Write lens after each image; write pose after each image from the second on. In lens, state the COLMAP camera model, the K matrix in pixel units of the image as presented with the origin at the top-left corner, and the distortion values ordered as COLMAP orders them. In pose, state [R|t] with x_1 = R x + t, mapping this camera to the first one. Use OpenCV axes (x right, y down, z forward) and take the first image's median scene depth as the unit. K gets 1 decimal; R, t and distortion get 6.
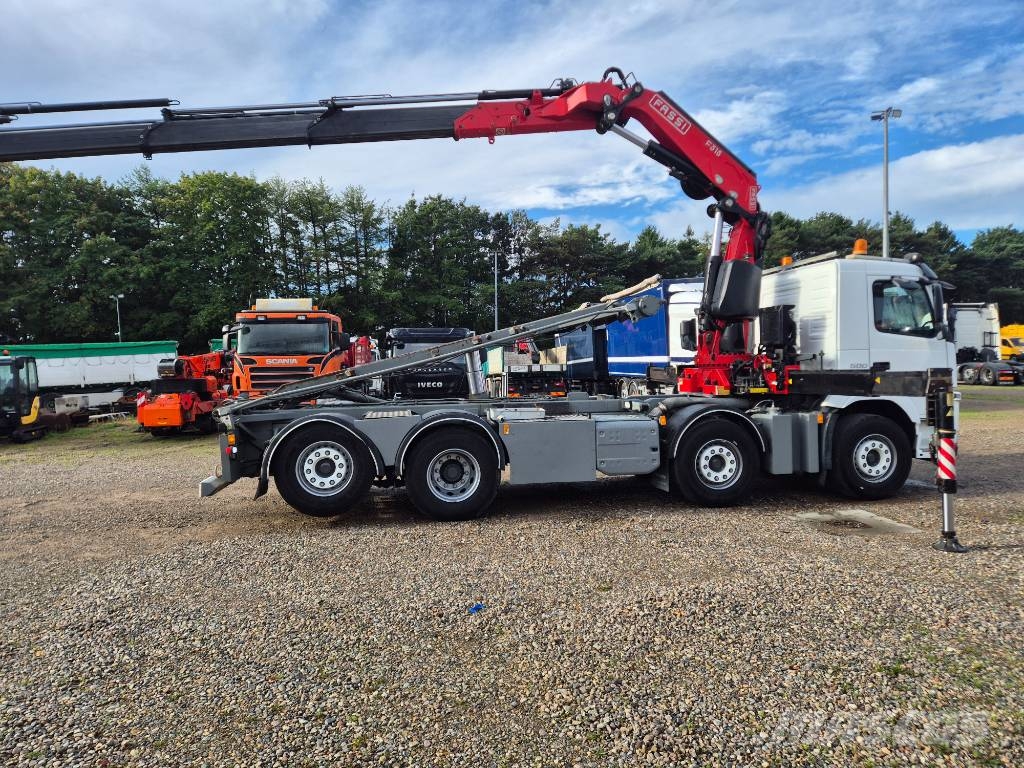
lens RADIAL K [[683.0, 0, 512.2], [0, 683.0, 389.5], [0, 0, 1]] dist [0.079749, -0.063226]
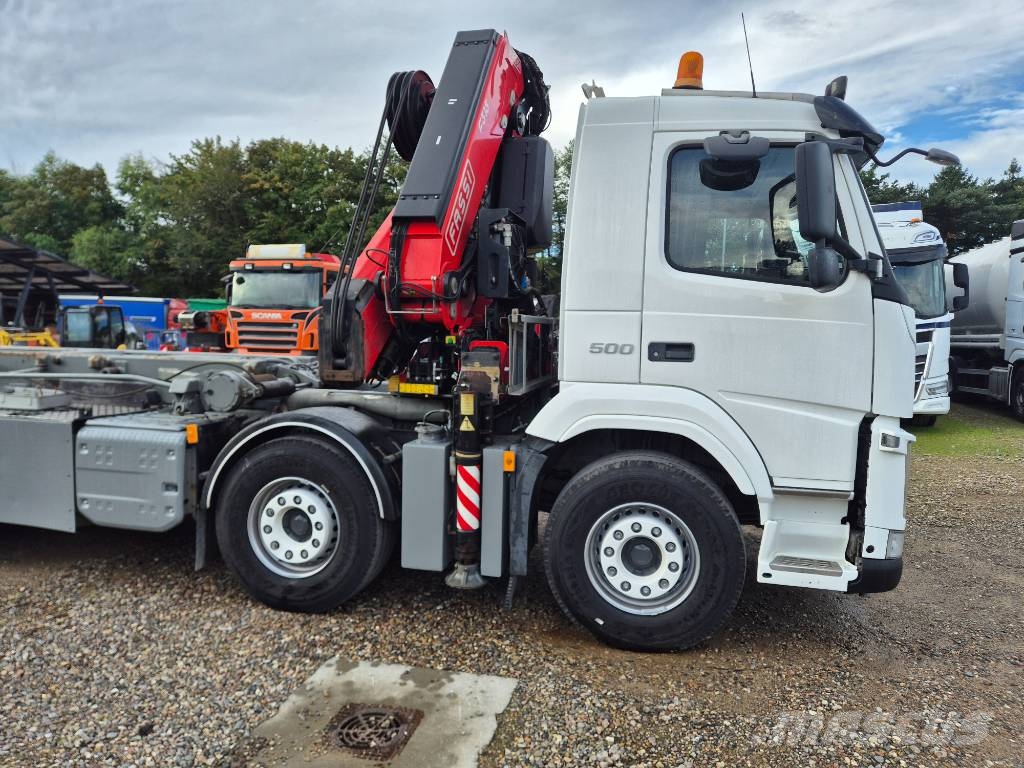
lens RADIAL K [[683.0, 0, 527.0], [0, 683.0, 396.9], [0, 0, 1]] dist [0.079749, -0.063226]
pose [[0.923456, 0.069239, -0.377406, 0.316171], [-0.046952, 0.996583, 0.067951, -0.013048], [0.380822, -0.045030, 0.923551, 0.302978]]
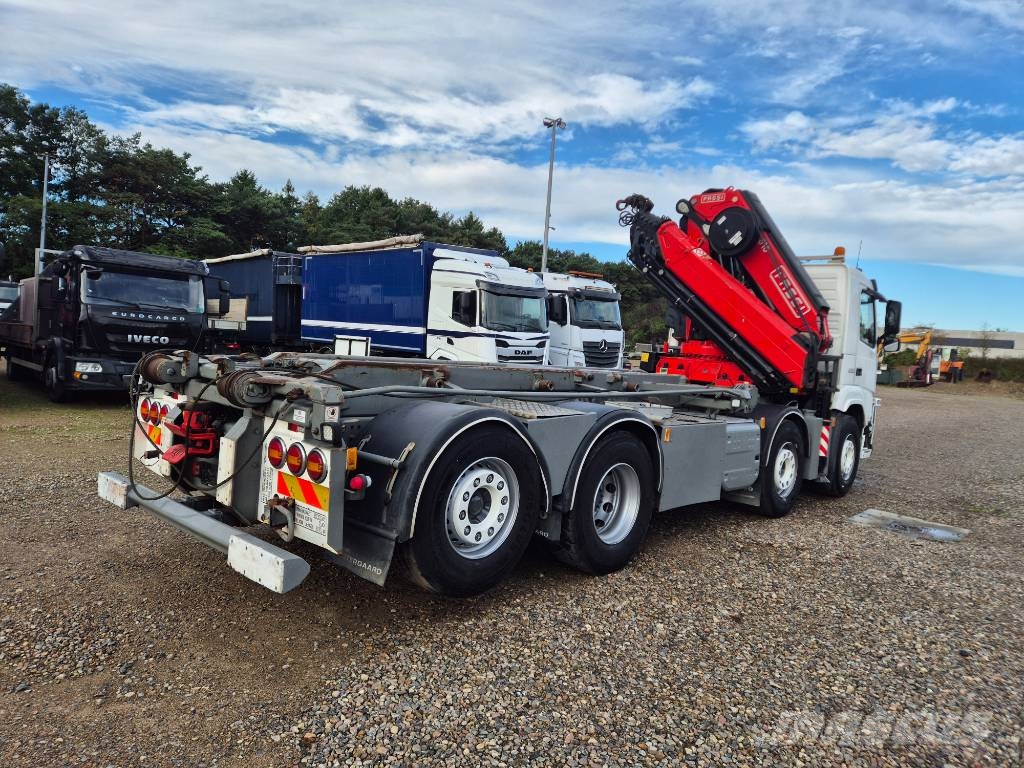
lens RADIAL K [[683.0, 0, 514.1], [0, 683.0, 381.6], [0, 0, 1]] dist [0.079749, -0.063226]
pose [[0.788387, 0.042570, 0.613705, -0.266405], [-0.064315, 0.997840, 0.013406, 0.003058], [-0.611809, -0.050040, 0.789421, 0.254638]]
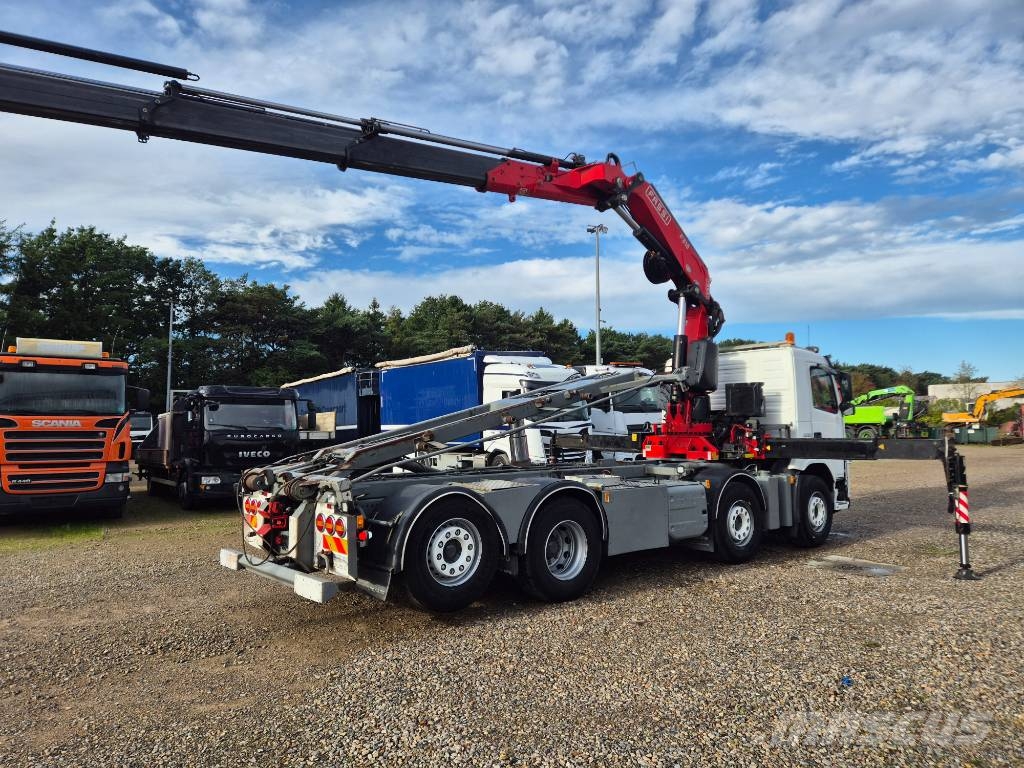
lens RADIAL K [[683.0, 0, 512.4], [0, 683.0, 400.9], [0, 0, 1]] dist [0.079749, -0.063226]
pose [[0.865771, 0.033735, 0.499303, -0.285517], [0.008503, 0.996590, -0.082077, 0.000665], [-0.500369, 0.075305, 0.862531, 0.107196]]
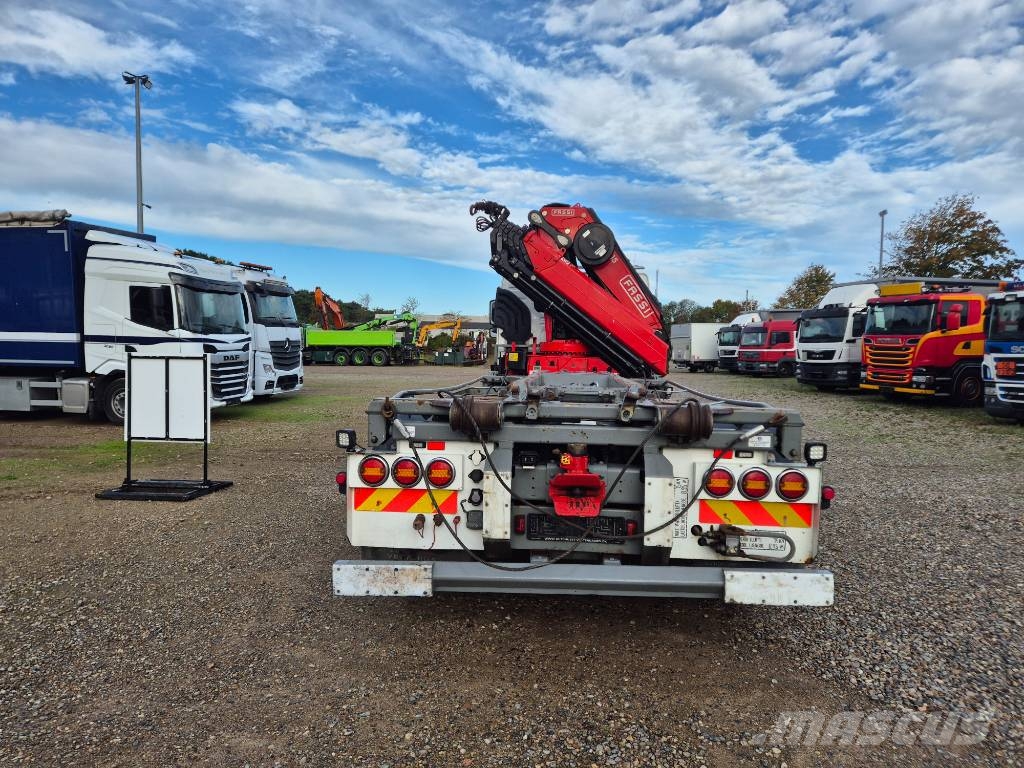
lens RADIAL K [[683.0, 0, 518.1], [0, 683.0, 397.5], [0, 0, 1]] dist [0.079749, -0.063226]
pose [[0.233909, -0.040165, 0.971429, -0.412789], [0.017822, 0.999156, 0.037020, -0.002558], [-0.972095, 0.008653, 0.234427, 0.478727]]
